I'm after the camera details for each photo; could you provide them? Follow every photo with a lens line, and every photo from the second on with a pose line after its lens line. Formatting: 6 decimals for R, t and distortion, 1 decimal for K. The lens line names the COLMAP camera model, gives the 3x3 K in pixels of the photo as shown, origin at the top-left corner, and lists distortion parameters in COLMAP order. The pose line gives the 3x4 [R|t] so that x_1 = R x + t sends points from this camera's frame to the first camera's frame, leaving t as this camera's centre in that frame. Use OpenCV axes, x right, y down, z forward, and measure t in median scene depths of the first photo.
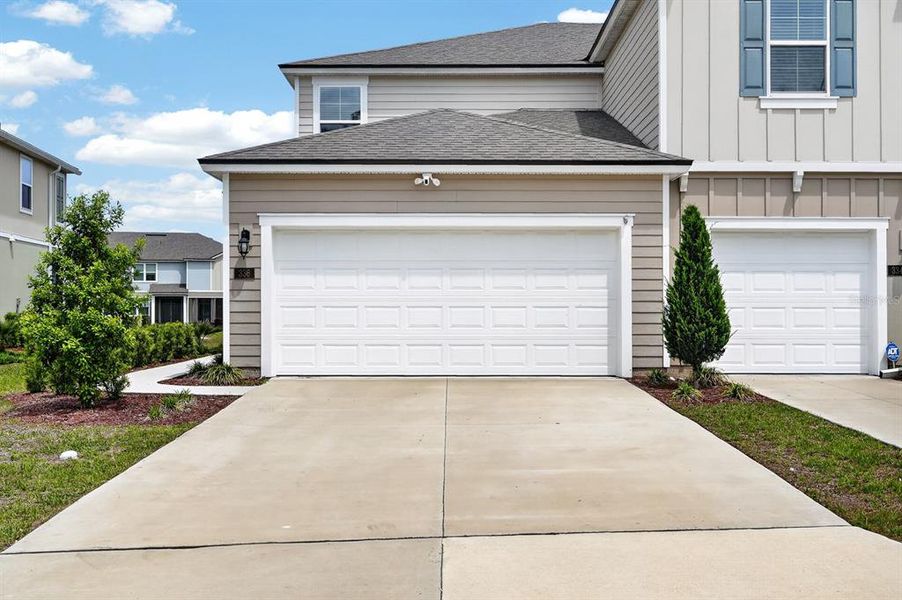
lens RADIAL K [[988.5, 0, 452.0], [0, 988.5, 312.2], [0, 0, 1]] dist [0.007670, 0.004566]
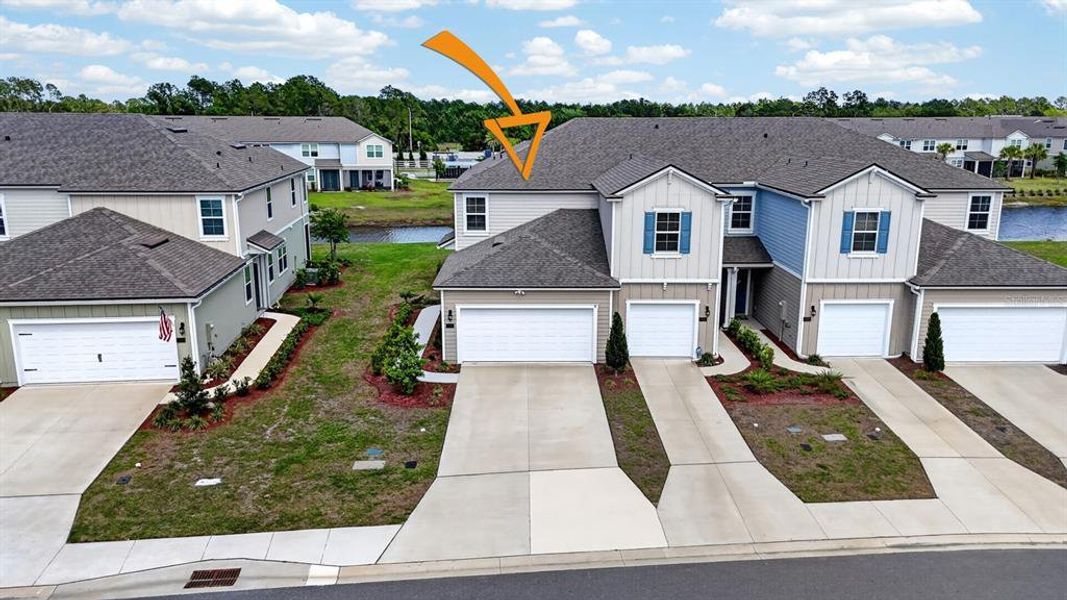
lens RADIAL K [[811.4, 0, 533.5], [0, 811.4, 300.0], [0, 0, 1]] dist [0.079722, -0.001627]
pose [[0.999960, -0.006516, 0.006078, -0.001714], [0.004900, 0.971816, 0.235689, -0.608210], [-0.007443, -0.235650, 0.971810, -1.066680]]
